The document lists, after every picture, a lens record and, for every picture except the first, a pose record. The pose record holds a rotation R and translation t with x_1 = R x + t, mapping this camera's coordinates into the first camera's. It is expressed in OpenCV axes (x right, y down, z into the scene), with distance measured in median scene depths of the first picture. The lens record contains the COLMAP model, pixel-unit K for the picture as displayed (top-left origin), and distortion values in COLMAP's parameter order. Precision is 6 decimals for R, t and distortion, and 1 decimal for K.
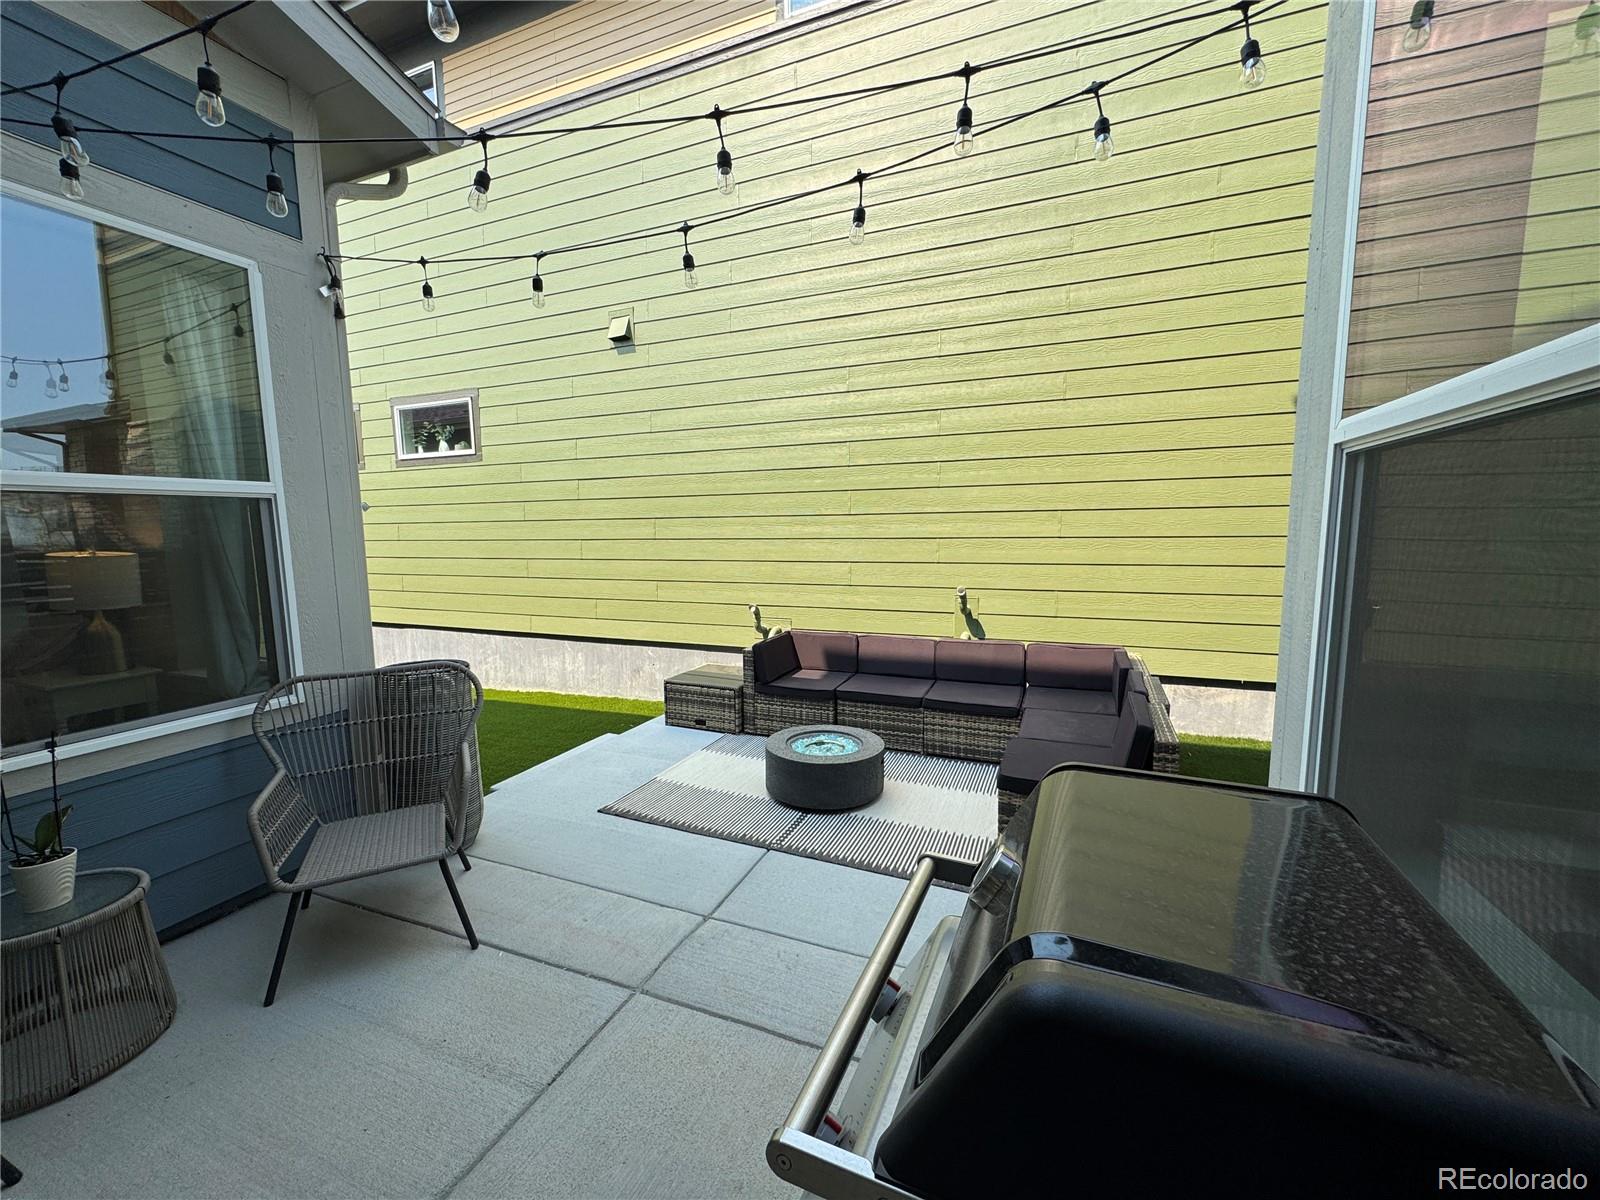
lens RADIAL K [[639.5, 0, 800.9], [0, 639.5, 600.0], [0, 0, 1]] dist [-0.003197, 0.000594]
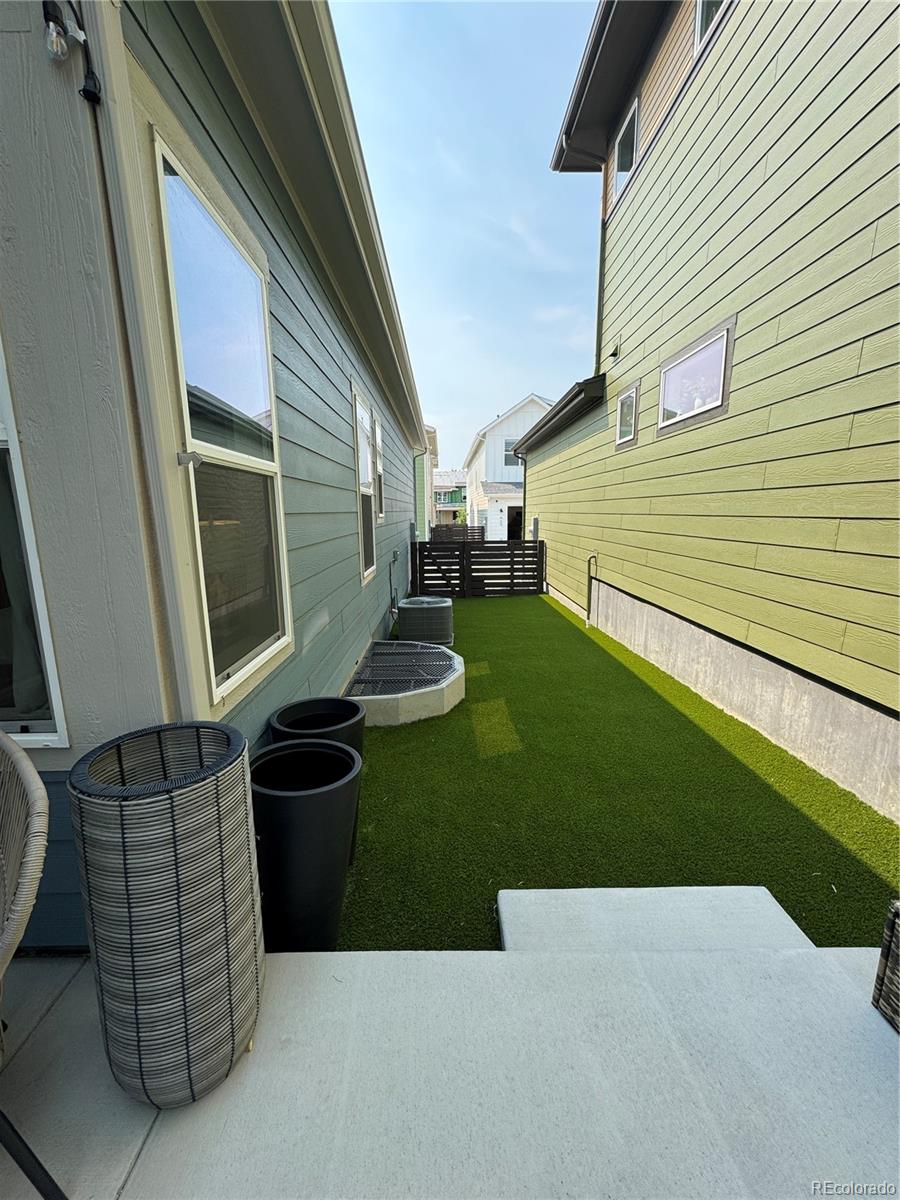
lens RADIAL K [[479.6, 0, 448.2], [0, 479.6, 602.6], [0, 0, 1]] dist [-0.003197, 0.000594]
pose [[0.397304, 0.179100, -0.900040, -0.069740], [-0.099814, 0.983386, 0.151624, -0.044991], [0.912243, 0.029596, 0.408580, 0.457379]]
